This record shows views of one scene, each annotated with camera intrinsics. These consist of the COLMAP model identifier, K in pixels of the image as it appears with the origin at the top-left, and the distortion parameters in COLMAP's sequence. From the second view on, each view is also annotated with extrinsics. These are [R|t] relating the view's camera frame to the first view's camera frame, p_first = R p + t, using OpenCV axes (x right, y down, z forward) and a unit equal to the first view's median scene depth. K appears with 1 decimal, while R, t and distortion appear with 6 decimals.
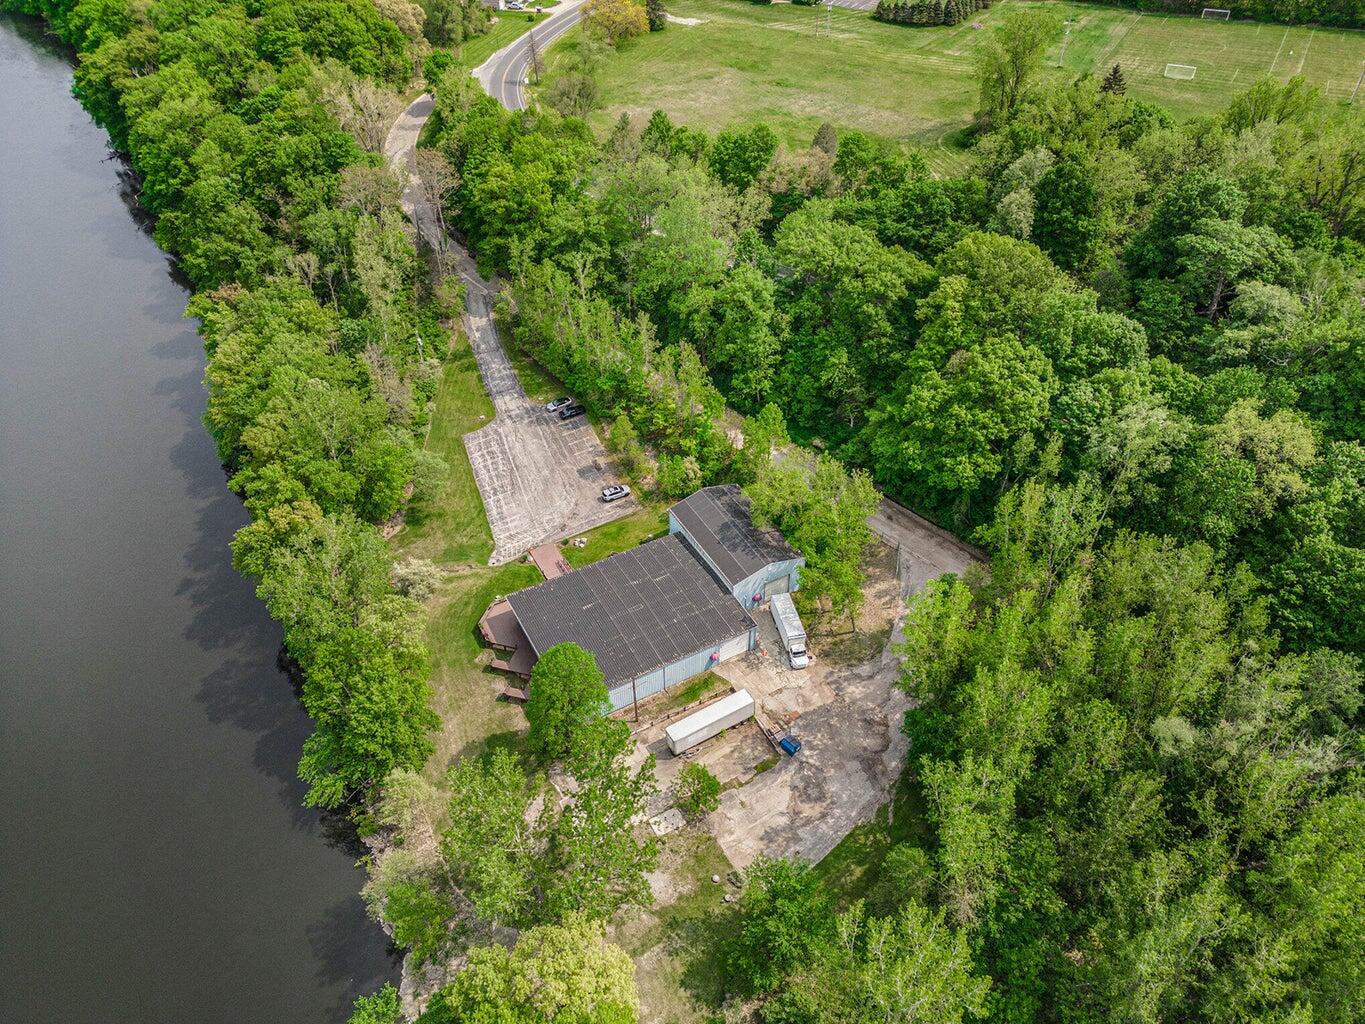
lens RADIAL K [[941.9, 0, 682.5], [0, 941.9, 512.0], [0, 0, 1]] dist [0.102086, -0.135571]
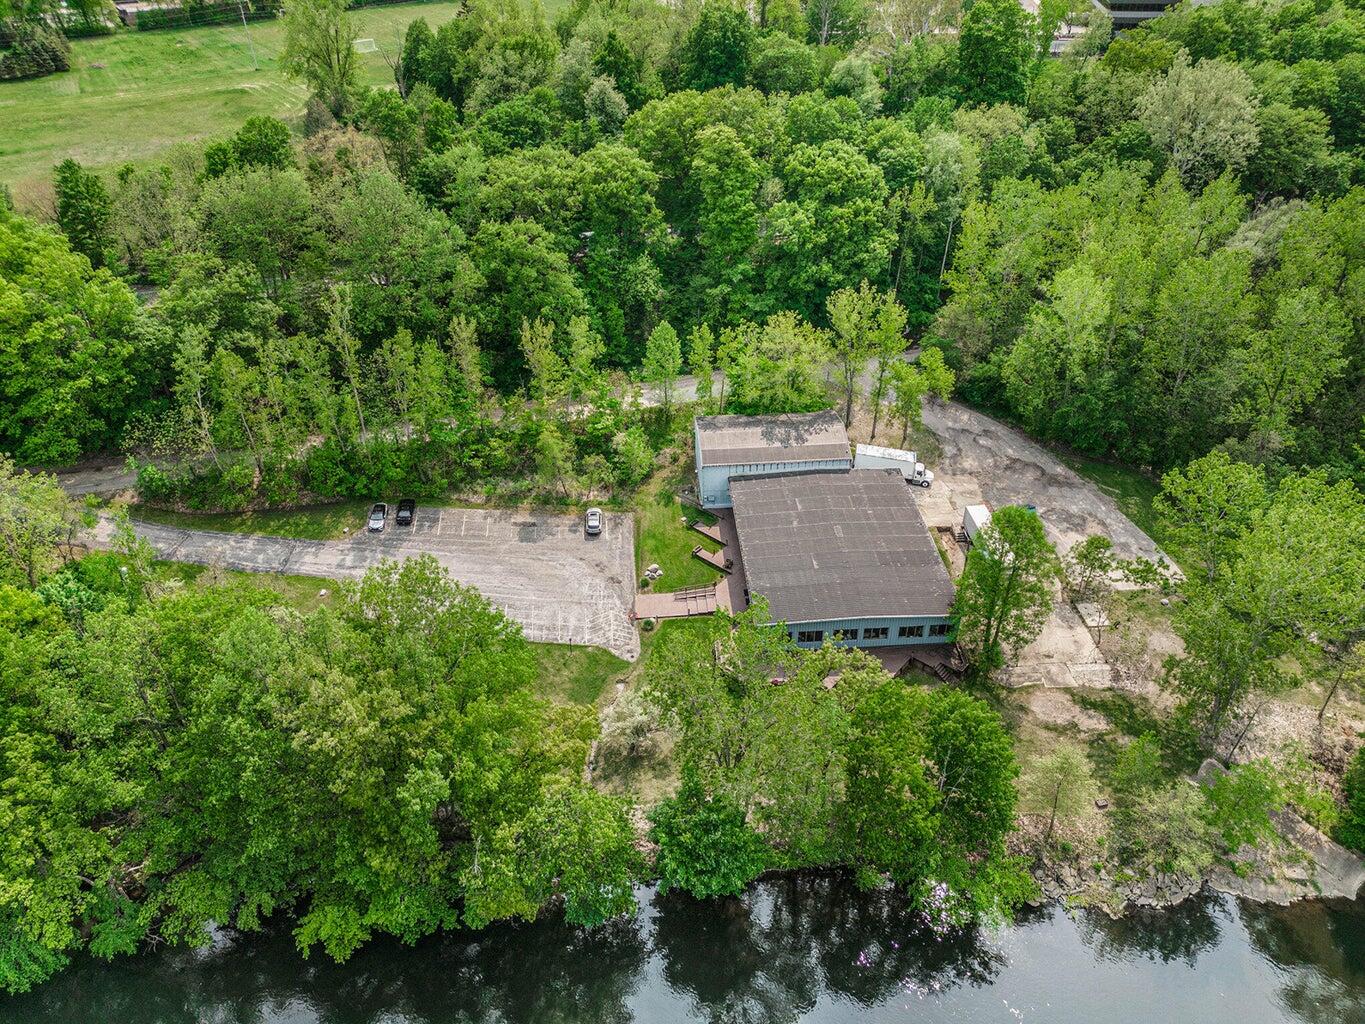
lens RADIAL K [[956.3, 0, 682.5], [0, 956.3, 512.0], [0, 0, 1]] dist [0.067255, -0.046184]
pose [[0.416461, -0.527096, 0.740763, -0.615983], [0.597296, 0.772899, 0.214160, -0.150025], [-0.685418, 0.353265, 0.636714, 0.455309]]
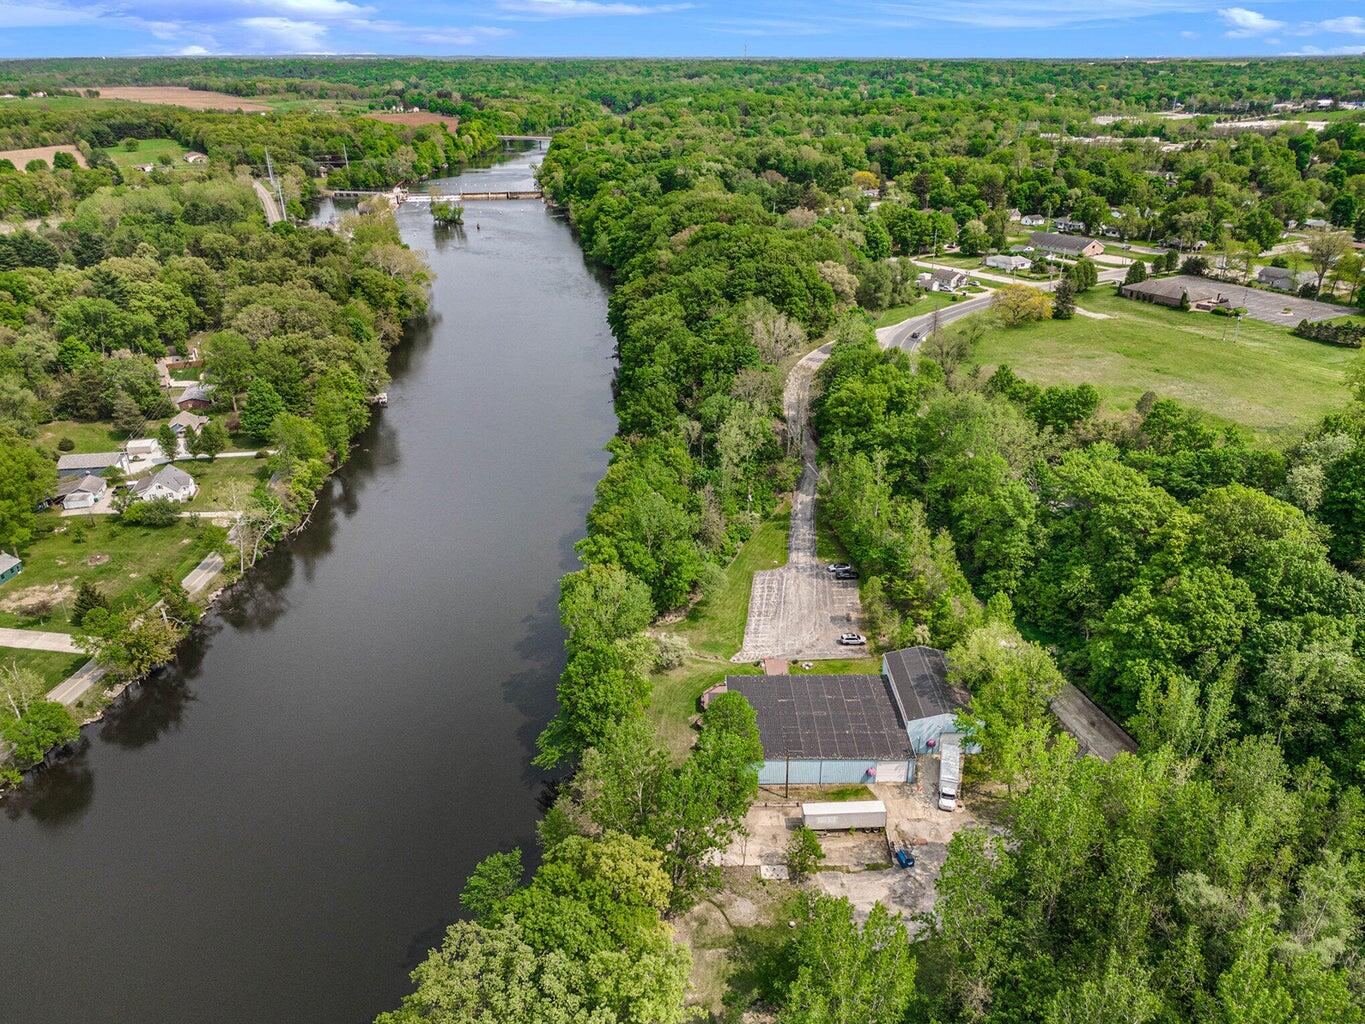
lens RADIAL K [[956.3, 0, 682.5], [0, 956.3, 512.0], [0, 0, 1]] dist [0.067255, -0.046184]
pose [[0.879433, 0.205596, -0.429334, 0.218940], [-0.314050, 0.928378, -0.198715, 0.134720], [0.357729, 0.309589, 0.881013, -0.160324]]
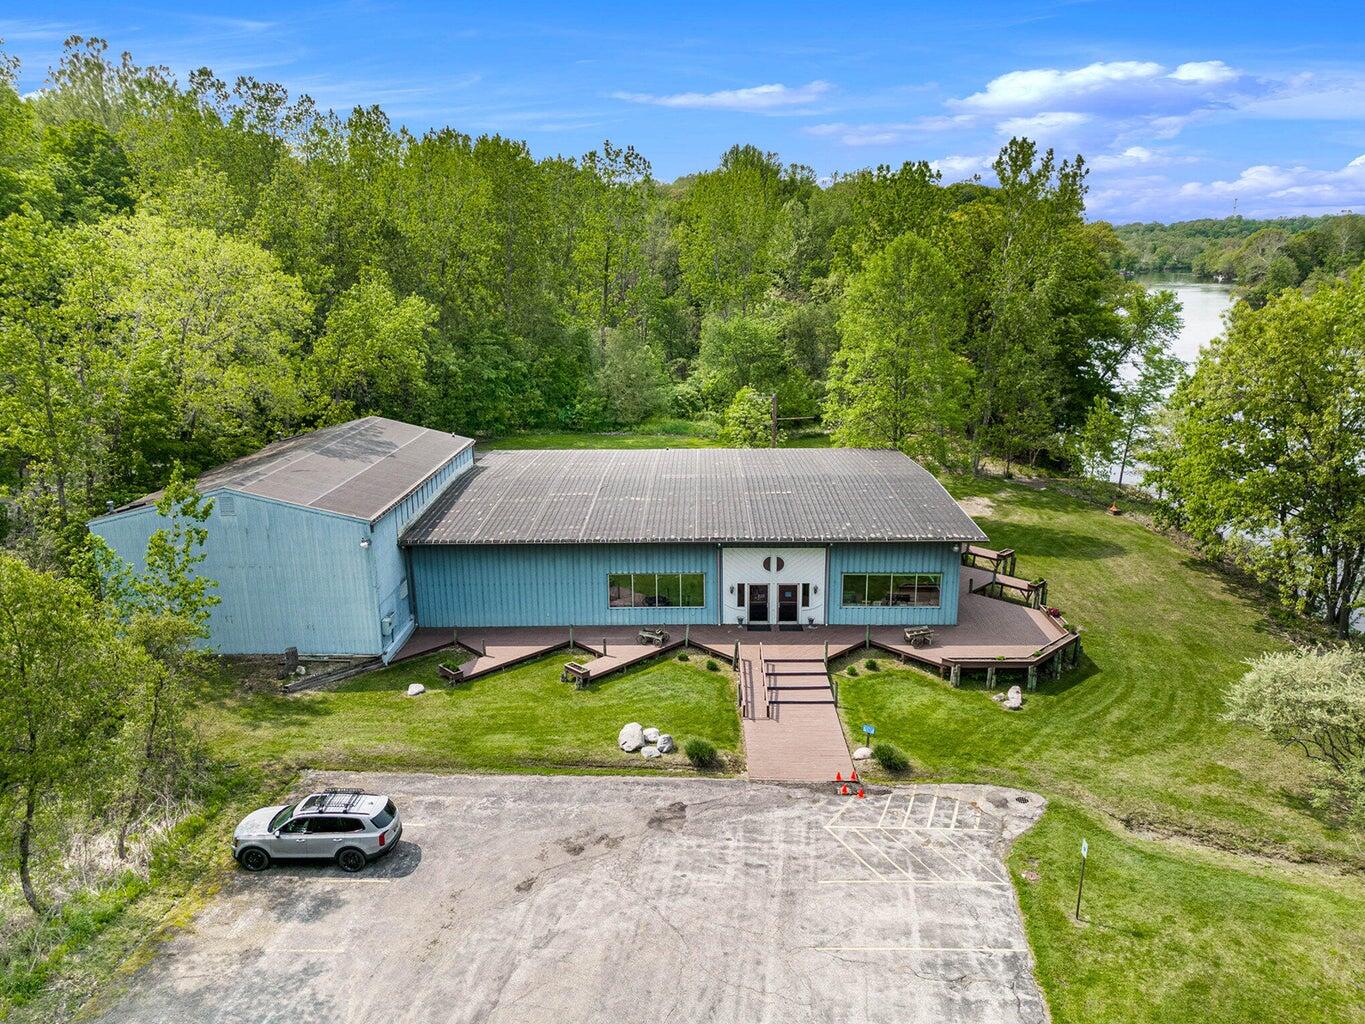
lens RADIAL K [[947.3, 0, 682.5], [0, 947.3, 512.0], [0, 0, 1]] dist [0.061646, -0.055330]
pose [[-0.868431, -0.110858, 0.483257, -0.218669], [0.338125, 0.580450, 0.740776, -0.173598], [-0.362628, 0.806715, -0.466597, 1.016472]]
